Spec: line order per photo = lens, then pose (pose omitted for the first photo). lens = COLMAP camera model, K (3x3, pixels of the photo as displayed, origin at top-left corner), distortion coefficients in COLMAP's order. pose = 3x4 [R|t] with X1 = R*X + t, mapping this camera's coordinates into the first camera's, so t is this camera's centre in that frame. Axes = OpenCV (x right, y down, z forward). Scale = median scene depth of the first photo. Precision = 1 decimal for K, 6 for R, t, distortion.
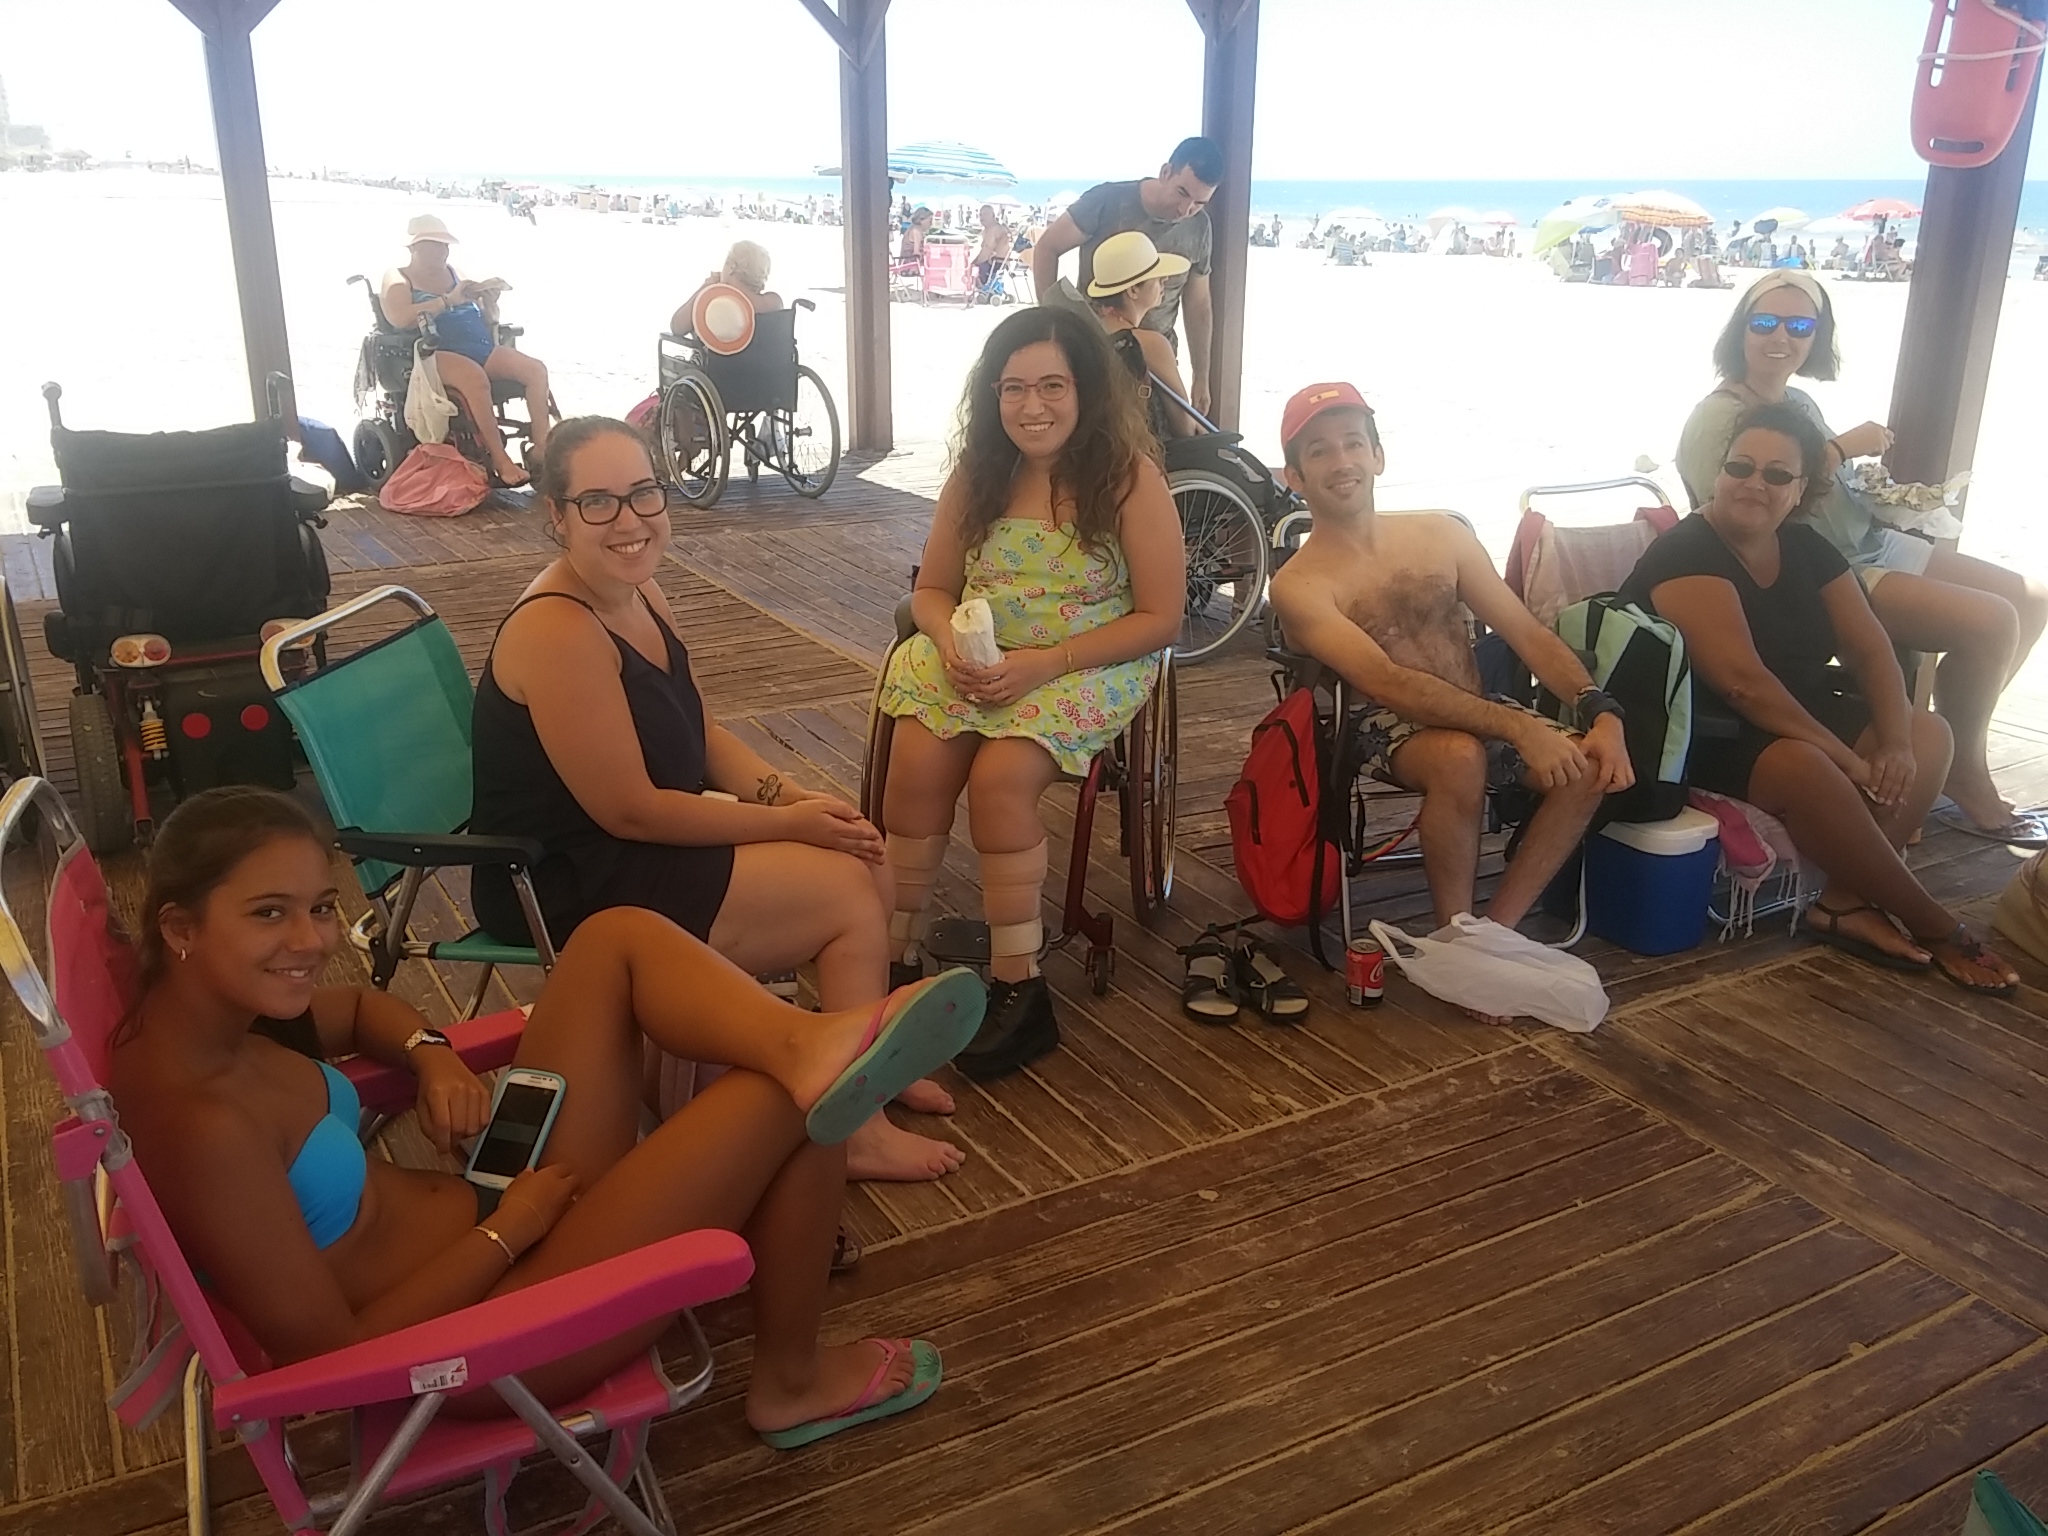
lens RADIAL K [[1725.7, 0, 1024.0], [0, 1725.7, 768.0], [0, 0, 1]] dist [0.010049, -0.018928]
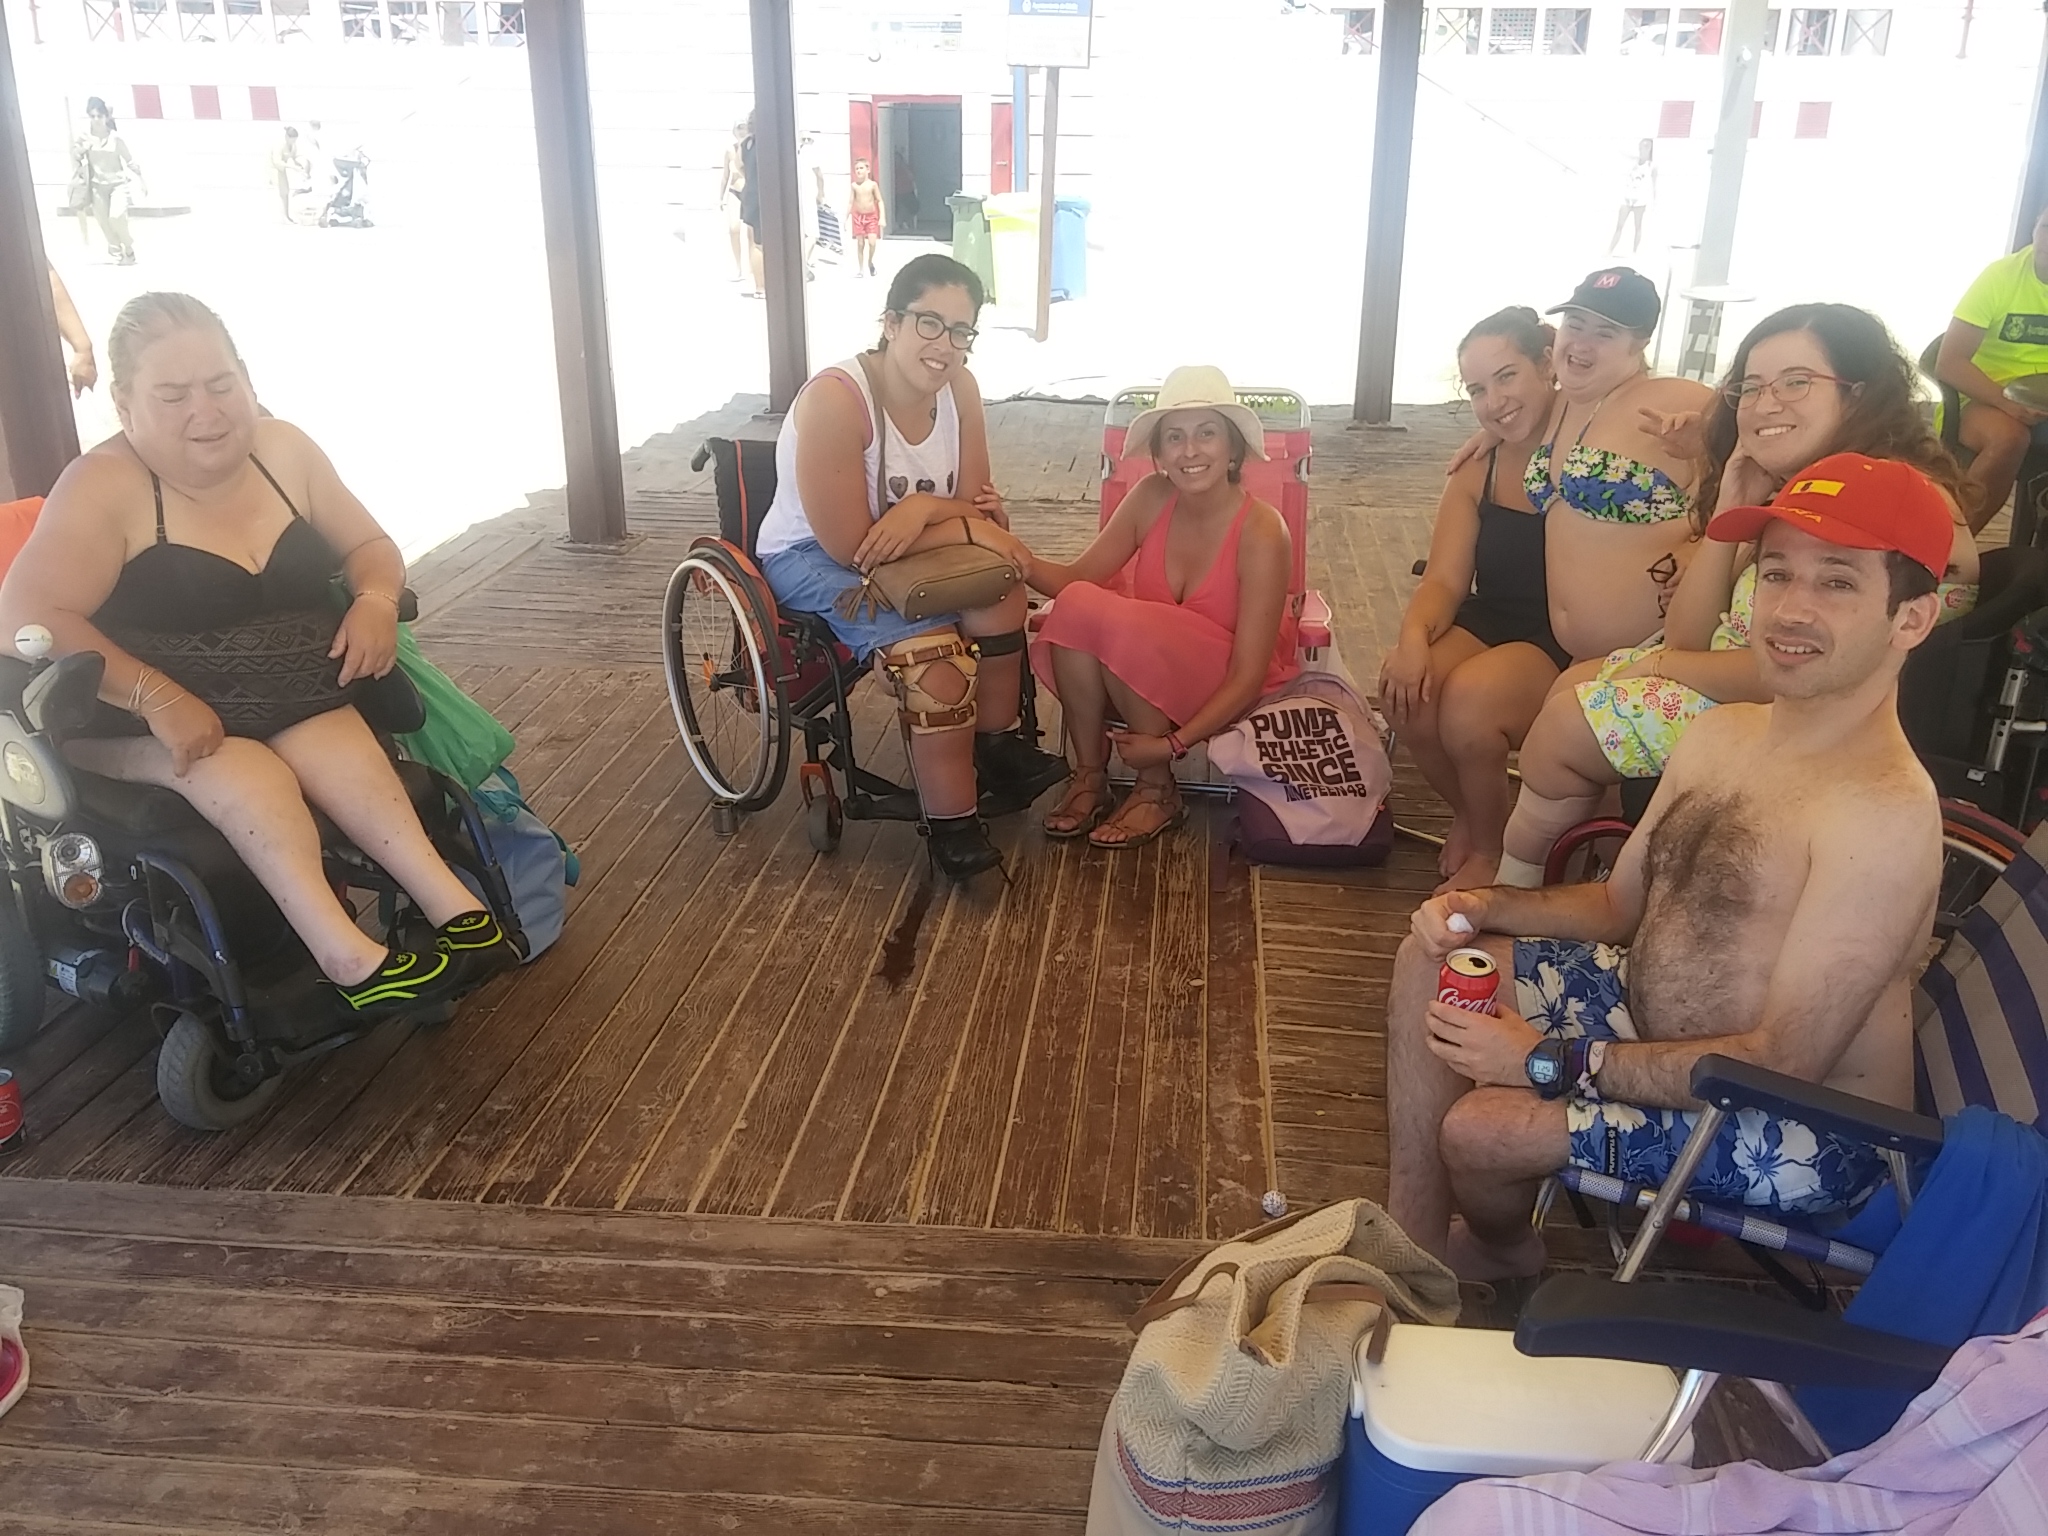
lens RADIAL K [[1725.7, 0, 1024.0], [0, 1725.7, 768.0], [0, 0, 1]] dist [0.010049, -0.018928]
pose [[-0.584951, 0.268447, -0.765355, 0.976581], [-0.278049, 0.820083, 0.500152, -0.410116], [0.761919, 0.505371, -0.405068, 1.215955]]
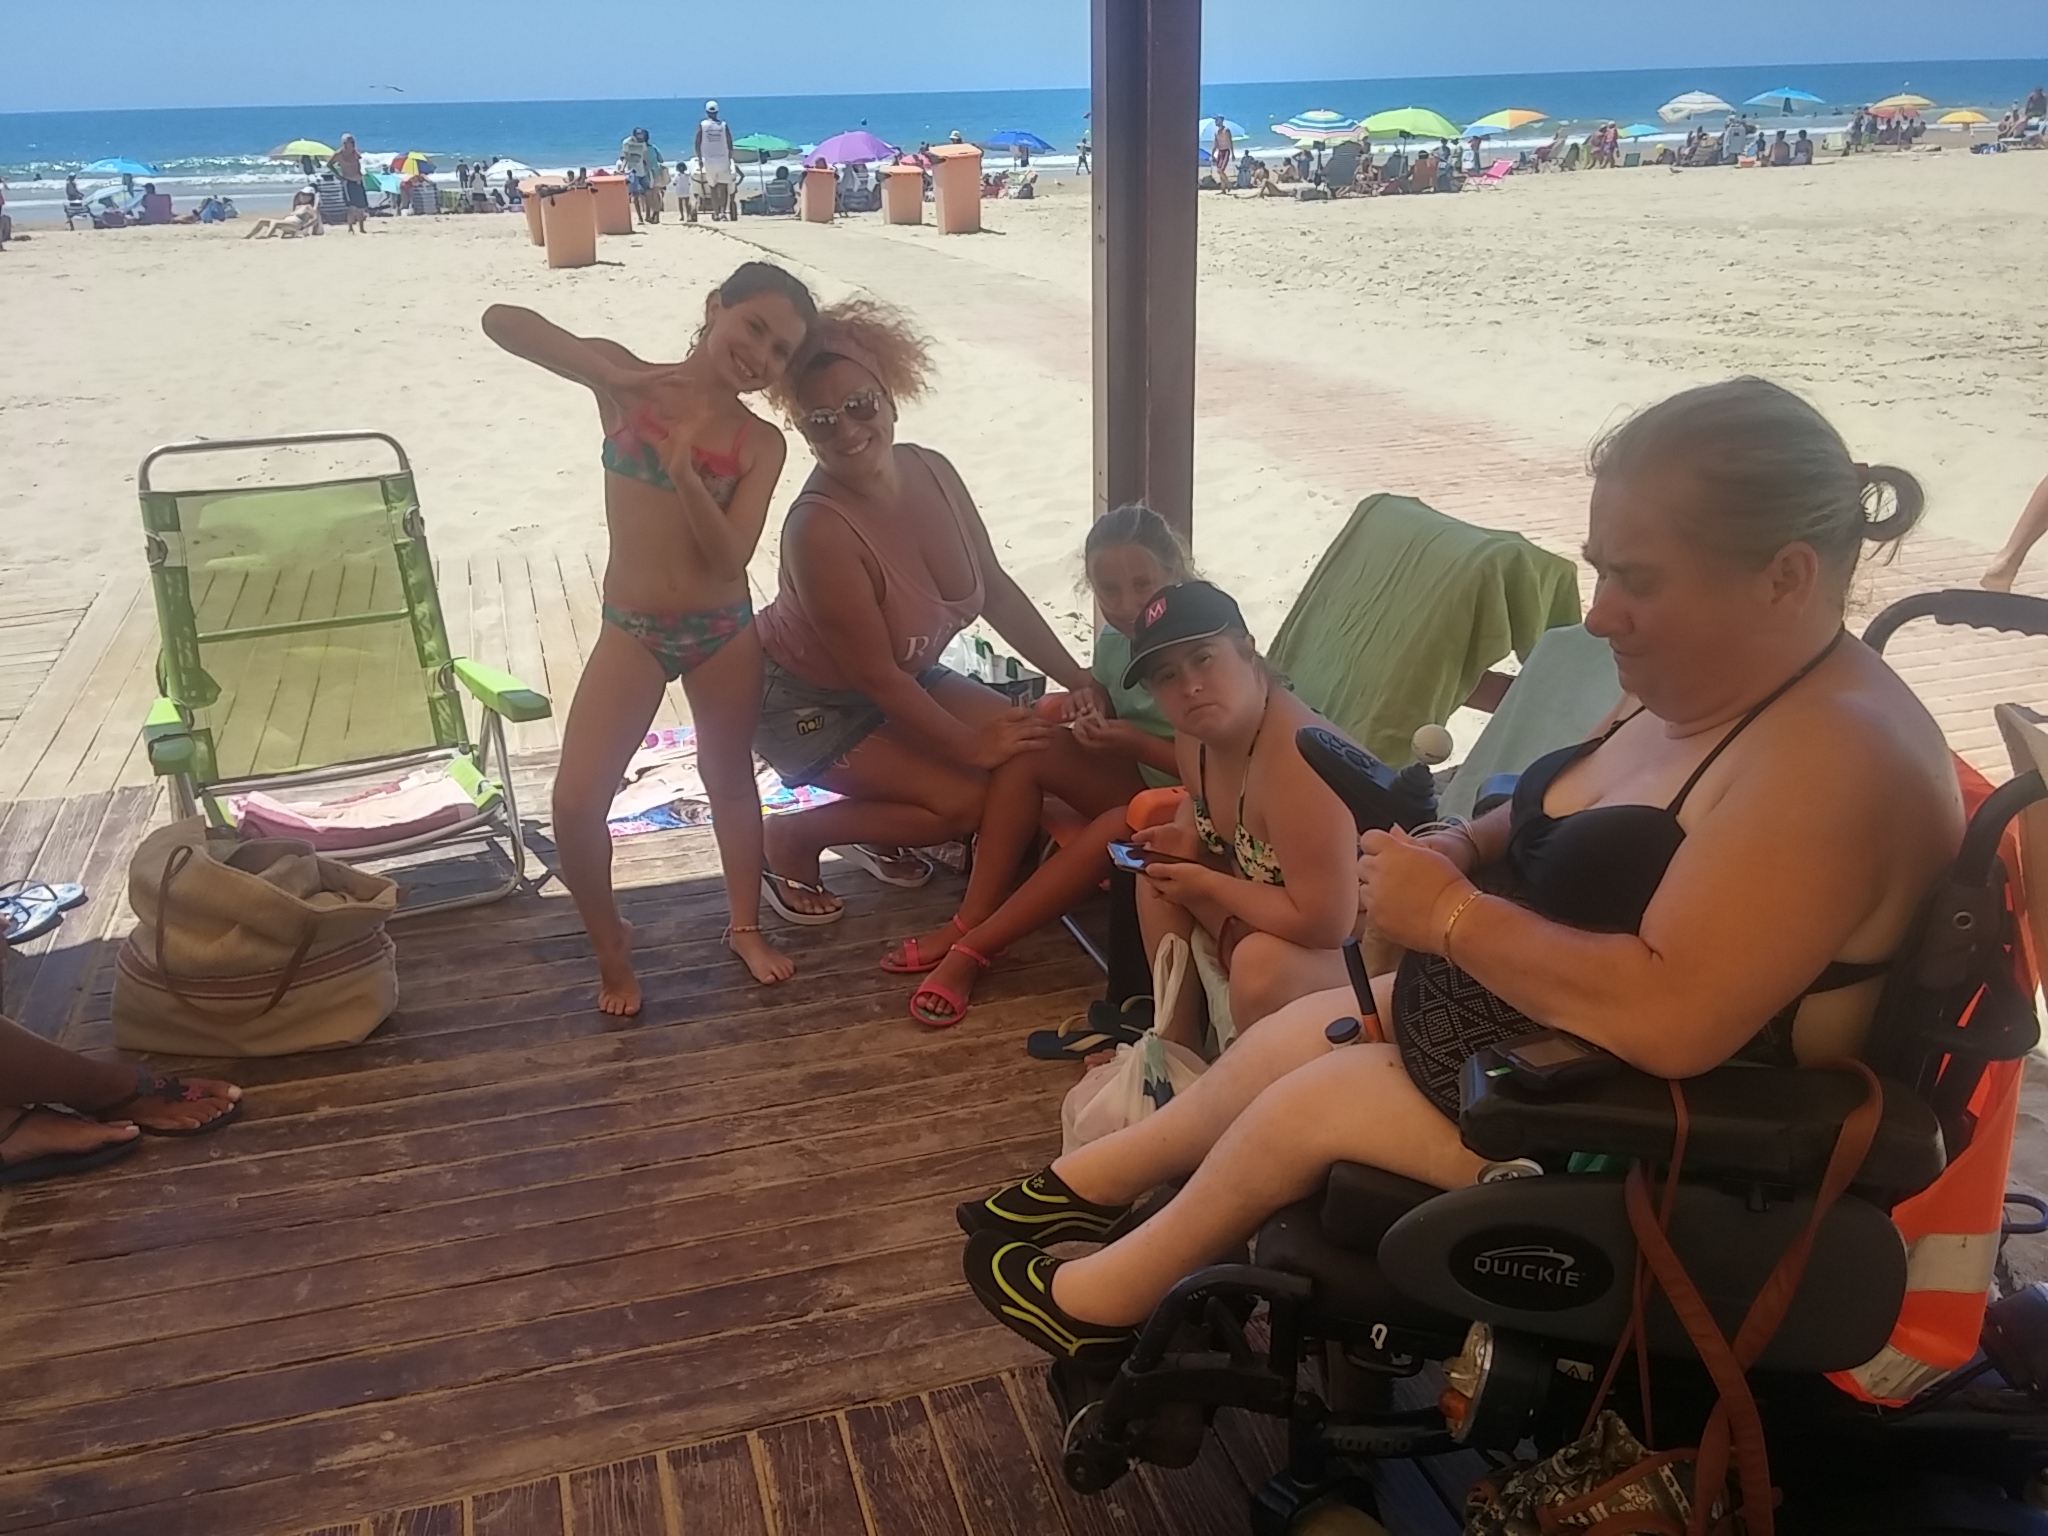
lens RADIAL K [[1725.7, 0, 1024.0], [0, 1725.7, 768.0], [0, 0, 1]] dist [0.010049, -0.018928]
pose [[0.220773, -0.354096, 0.908777, -0.039305], [0.334177, 0.902831, 0.270596, -0.132500], [-0.916289, 0.243952, 0.317652, 0.420962]]
